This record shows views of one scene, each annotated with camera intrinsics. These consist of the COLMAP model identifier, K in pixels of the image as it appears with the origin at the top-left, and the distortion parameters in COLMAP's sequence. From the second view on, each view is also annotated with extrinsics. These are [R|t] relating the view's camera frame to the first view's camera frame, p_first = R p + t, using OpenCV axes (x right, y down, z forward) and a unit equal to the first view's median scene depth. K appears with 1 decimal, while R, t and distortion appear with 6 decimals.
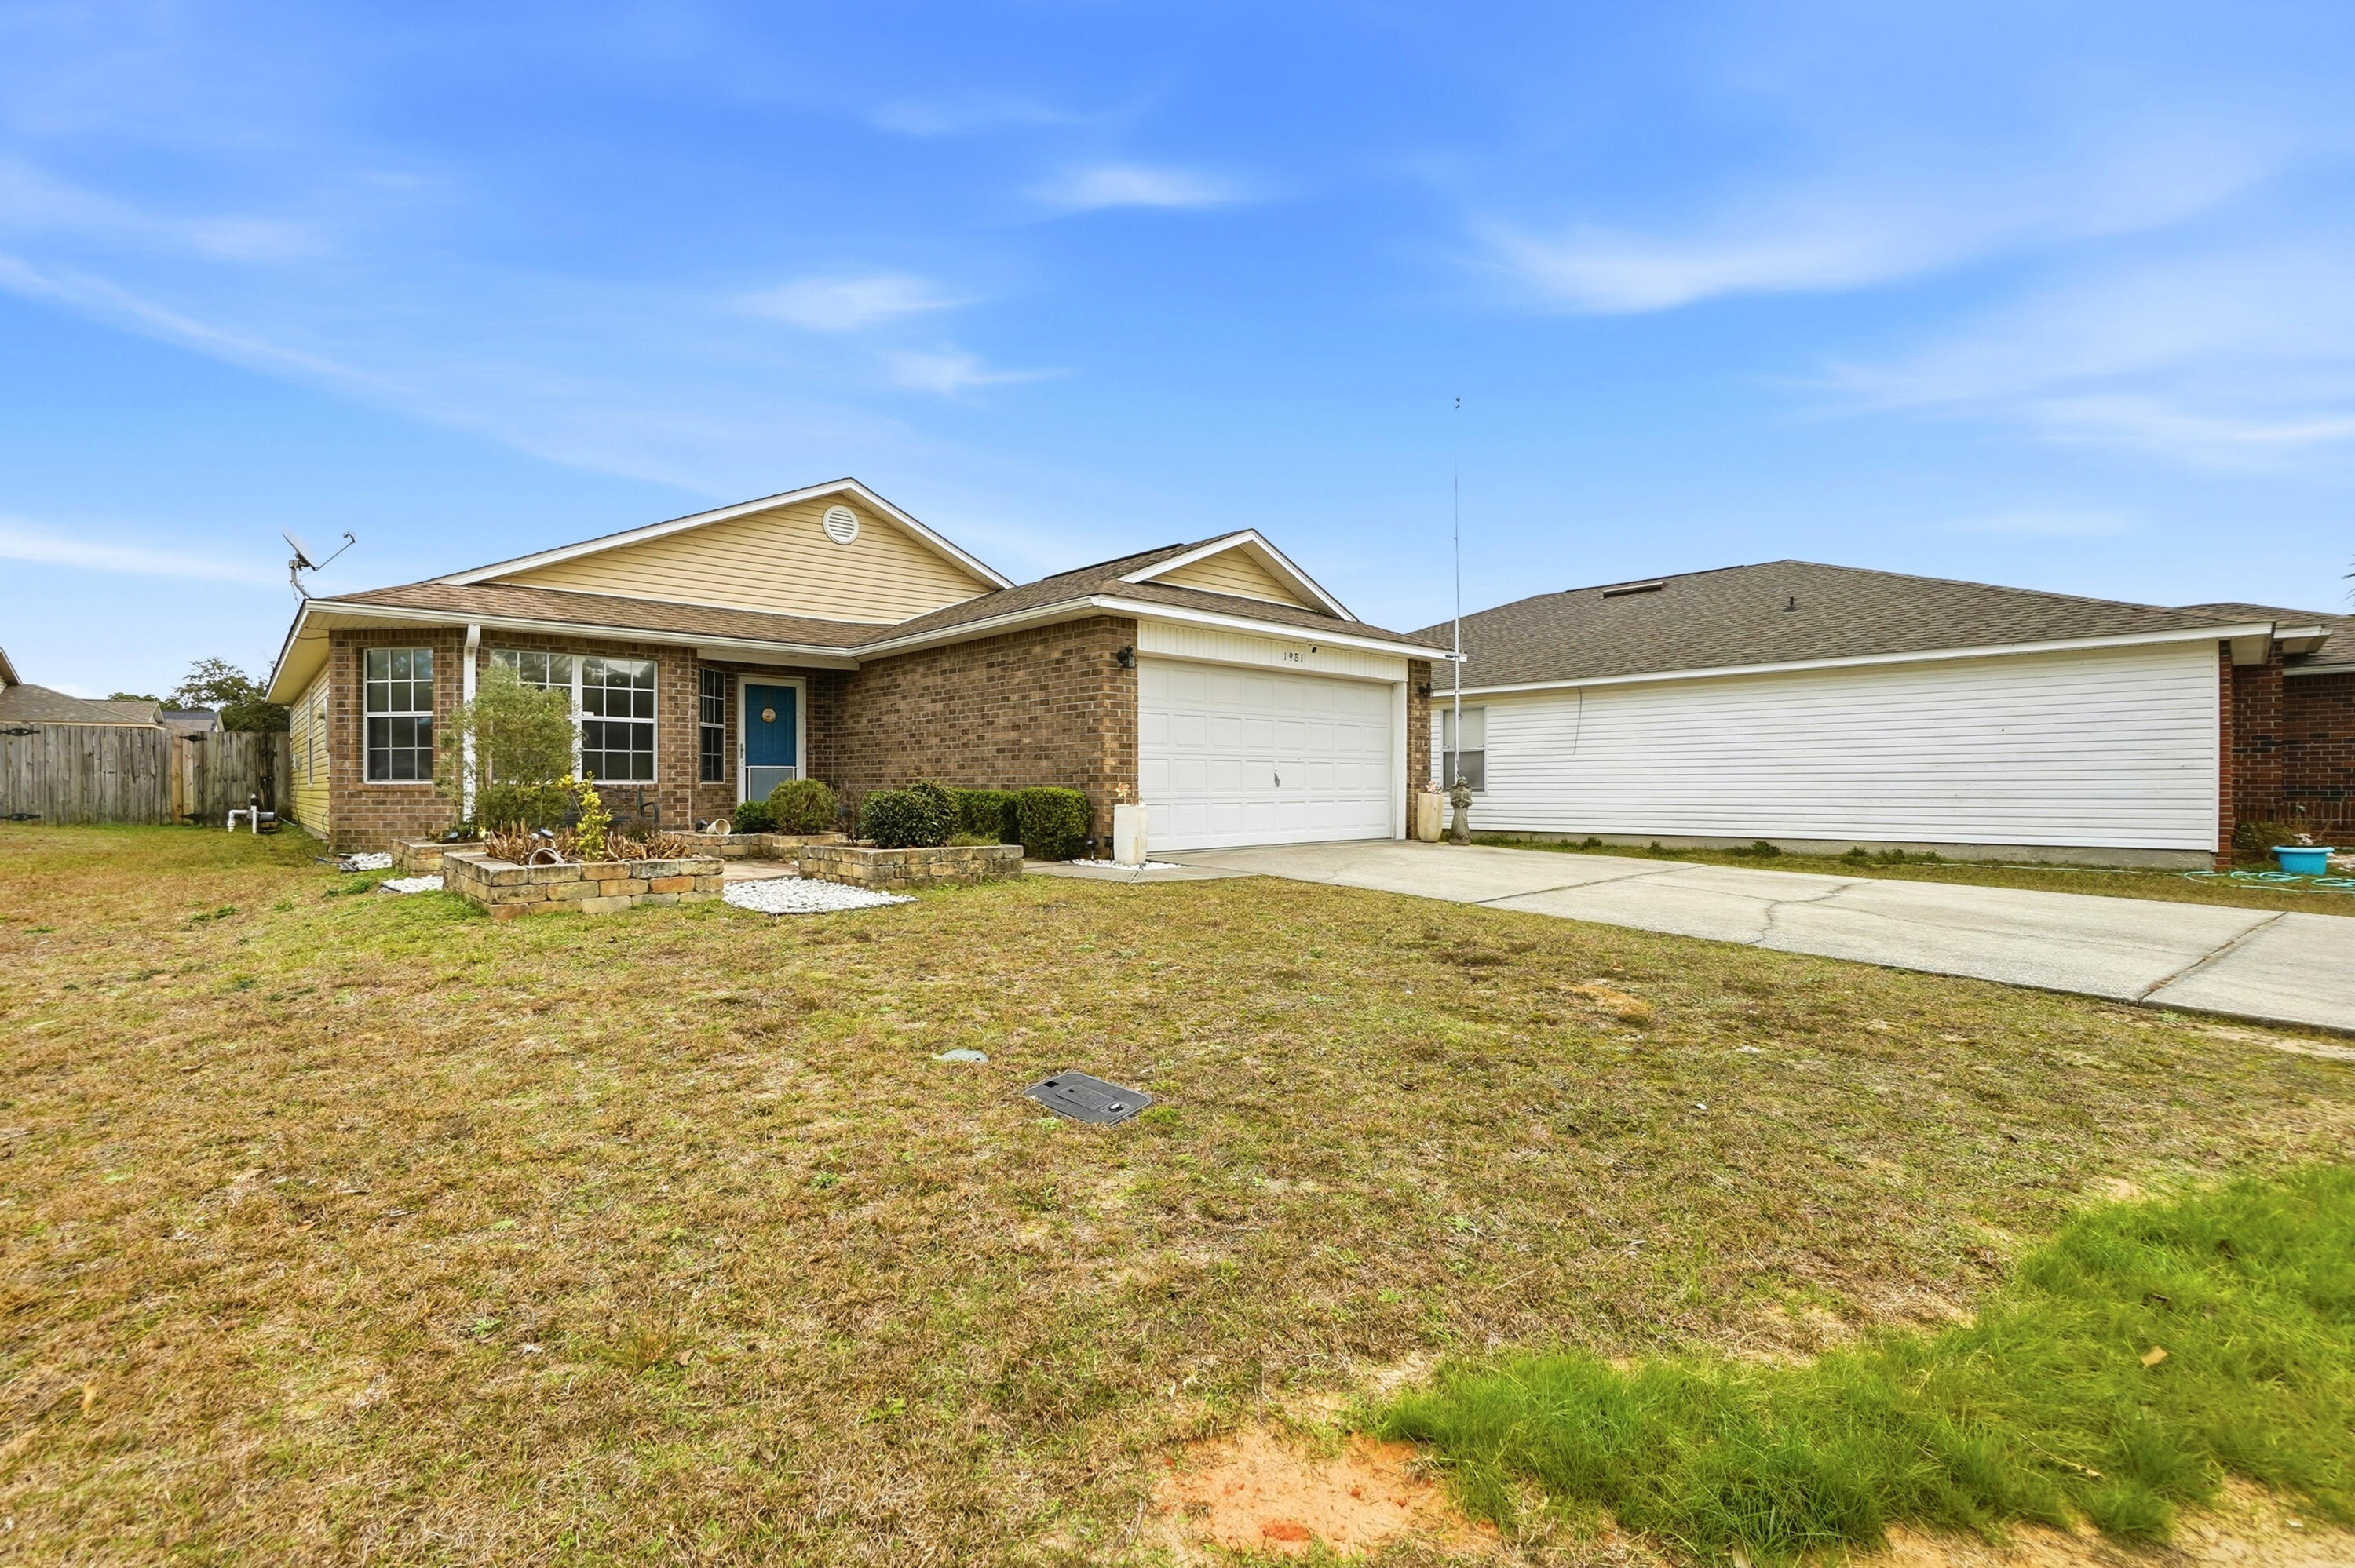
lens RADIAL K [[1066.7, 0, 1166.8], [0, 1066.7, 790.4], [0, 0, 1]] dist [-0.054307, 0.014741]
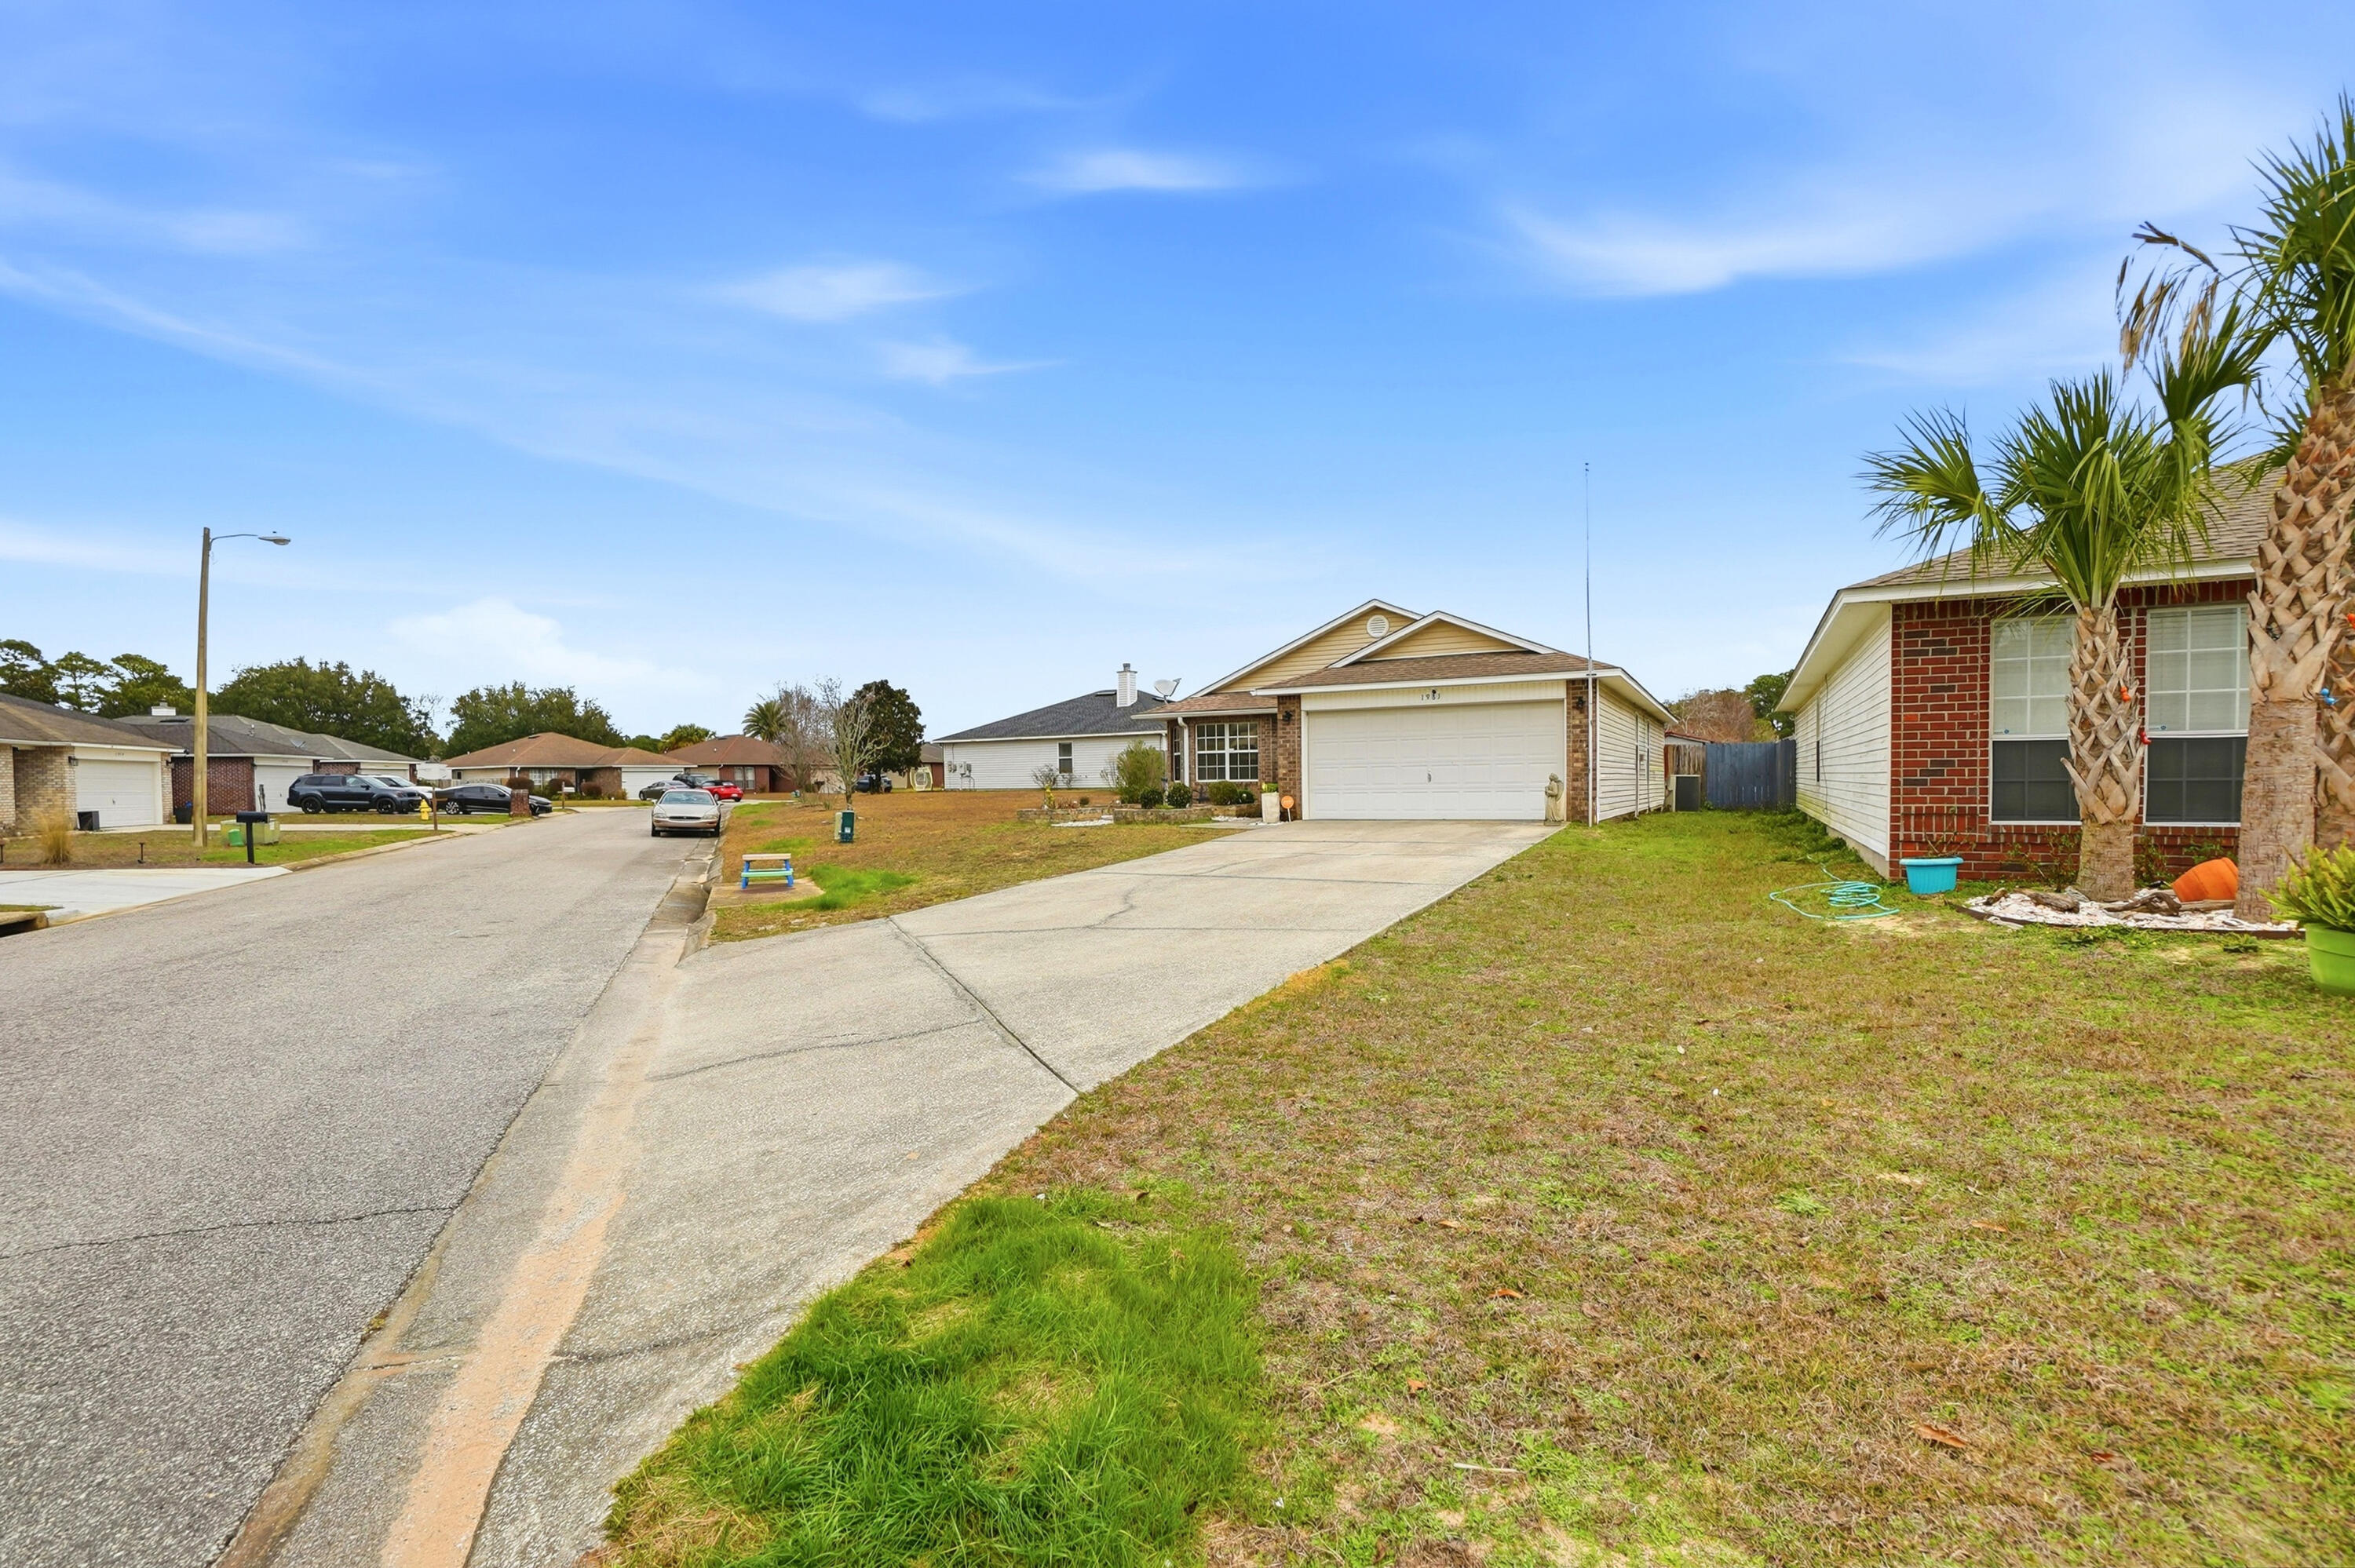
lens RADIAL K [[1066.7, 0, 1138.8], [0, 1066.7, 792.4], [0, 0, 1]] dist [-0.054307, 0.014741]
pose [[0.287630, 0.008211, -0.957706, 1.449062], [0.012527, 0.999845, 0.012334, -0.012413], [0.957660, -0.015545, 0.287483, 0.159179]]
